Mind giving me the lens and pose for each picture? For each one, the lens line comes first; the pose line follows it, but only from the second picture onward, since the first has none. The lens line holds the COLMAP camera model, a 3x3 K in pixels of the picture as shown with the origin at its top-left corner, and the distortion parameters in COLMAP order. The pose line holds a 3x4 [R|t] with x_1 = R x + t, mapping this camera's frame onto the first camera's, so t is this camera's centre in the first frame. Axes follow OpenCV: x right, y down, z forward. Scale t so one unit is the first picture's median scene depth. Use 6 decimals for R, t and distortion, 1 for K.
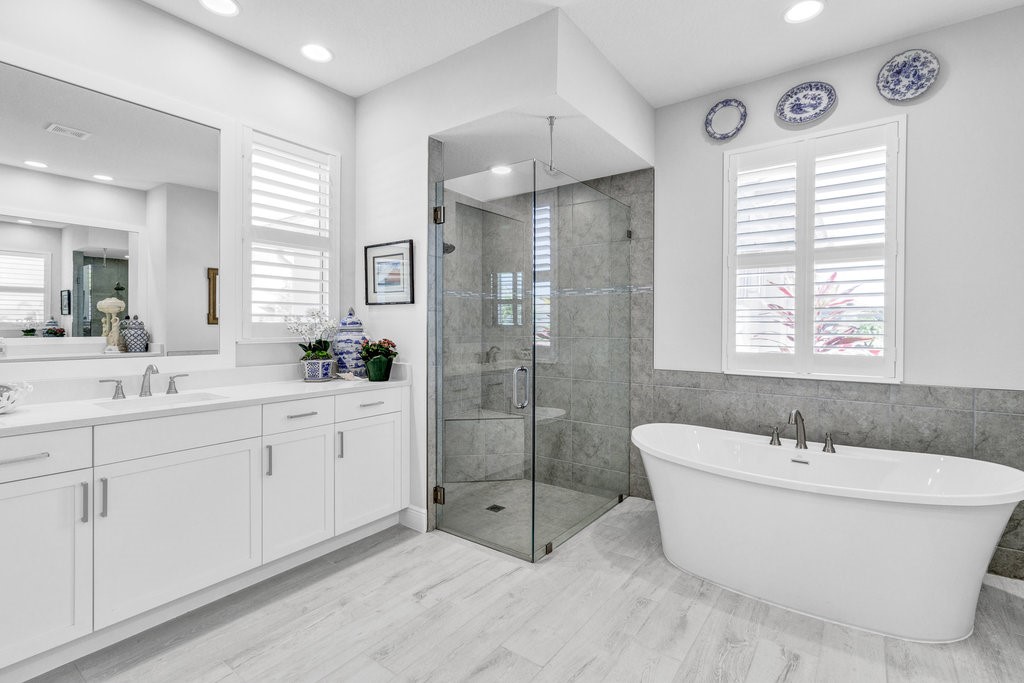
lens RADIAL K [[478.0, 0, 521.9], [0, 478.0, 330.6], [0, 0, 1]] dist [0.002815, 0.001058]
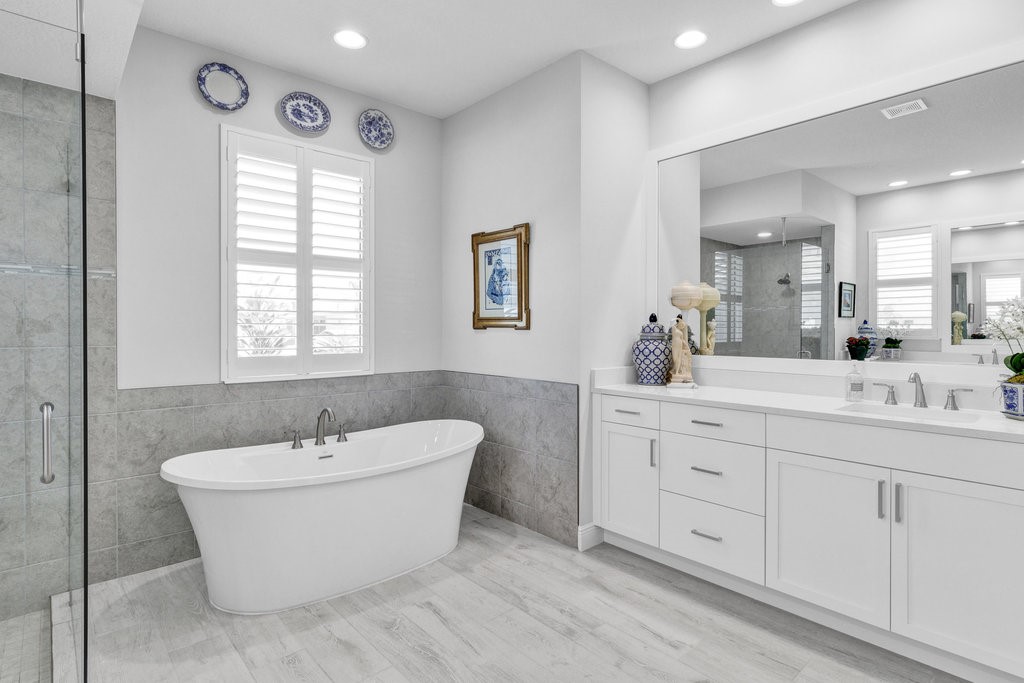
lens RADIAL K [[523.7, 0, 515.4], [0, 523.7, 330.9], [0, 0, 1]] dist [0.002593, -0.000512]
pose [[0.208834, -0.006421, 0.977930, -0.431418], [0.008198, 0.999955, 0.004815, -0.005152], [-0.977917, 0.007012, 0.208877, 0.329908]]
